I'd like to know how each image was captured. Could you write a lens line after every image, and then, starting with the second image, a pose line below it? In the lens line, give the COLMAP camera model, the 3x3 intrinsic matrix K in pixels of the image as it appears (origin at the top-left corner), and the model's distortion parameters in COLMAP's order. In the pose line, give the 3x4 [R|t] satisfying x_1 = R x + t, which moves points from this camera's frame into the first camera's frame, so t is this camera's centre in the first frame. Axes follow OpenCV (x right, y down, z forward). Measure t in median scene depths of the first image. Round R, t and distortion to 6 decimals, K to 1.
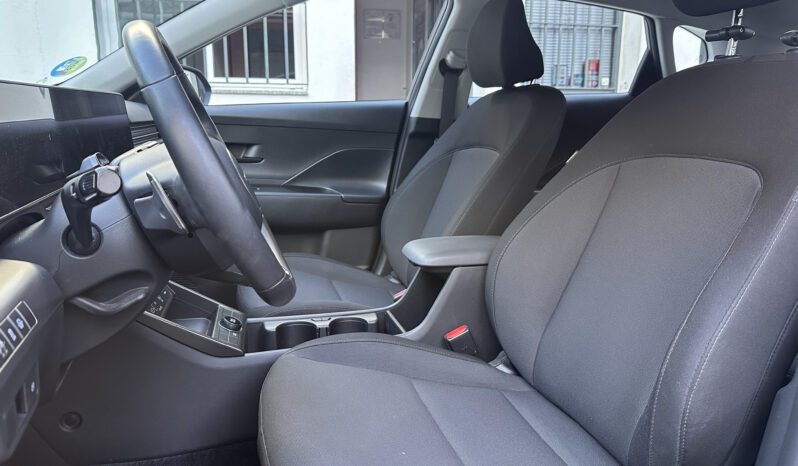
lens RADIAL K [[540.9, 0, 399.0], [0, 540.9, 233.0], [0, 0, 1]] dist [-0.032420, -0.005194]
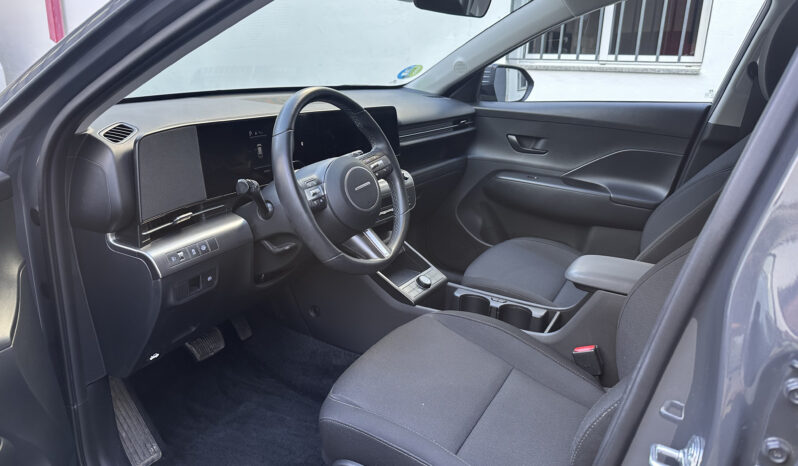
lens RADIAL K [[540.9, 0, 399.0], [0, 540.9, 233.0], [0, 0, 1]] dist [-0.032420, -0.005194]
pose [[0.693165, 0.211676, -0.688997, 0.340278], [-0.158391, 0.977273, 0.140892, -0.081849], [0.703161, 0.011470, 0.710938, -0.005171]]
